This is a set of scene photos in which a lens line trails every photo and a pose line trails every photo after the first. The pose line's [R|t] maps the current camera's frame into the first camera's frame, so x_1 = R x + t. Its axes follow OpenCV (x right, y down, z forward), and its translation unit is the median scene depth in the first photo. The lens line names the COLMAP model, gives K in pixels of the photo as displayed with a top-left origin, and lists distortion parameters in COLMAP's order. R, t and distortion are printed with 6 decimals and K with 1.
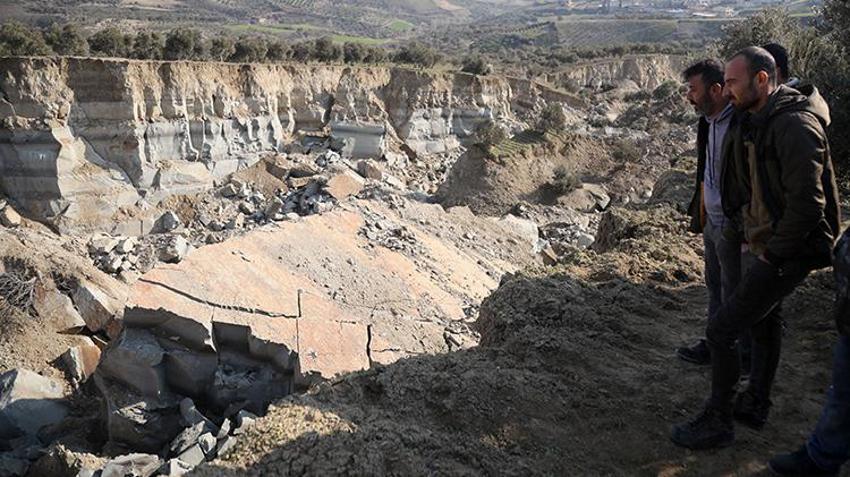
lens RADIAL K [[657.8, 0, 475.5], [0, 657.8, 177.4], [0, 0, 1]] dist [-0.132484, 0.090619]
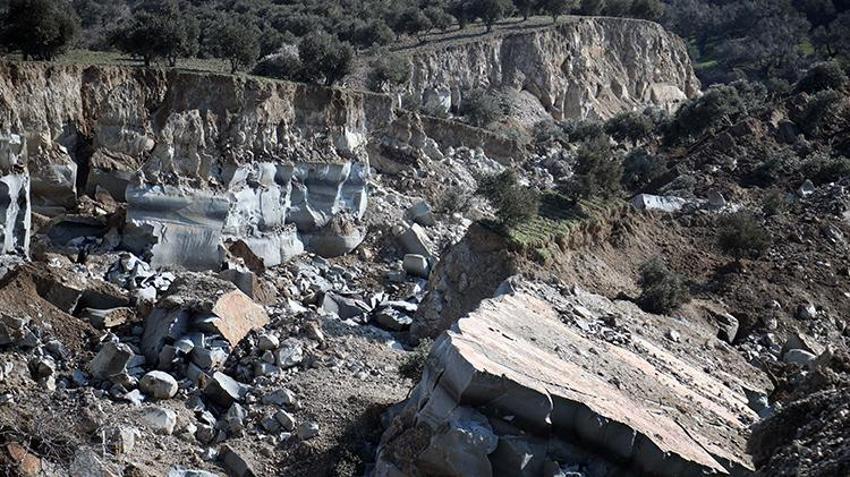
lens RADIAL K [[2632.7, 0, 421.5], [0, 2632.7, 257.1], [0, 0, 1]] dist [0.714850, 0.017055]
pose [[0.948582, -0.031303, 0.314981, -0.547256], [0.058666, 0.995244, -0.077768, 0.103754], [-0.311049, 0.092248, 0.945907, -0.708543]]
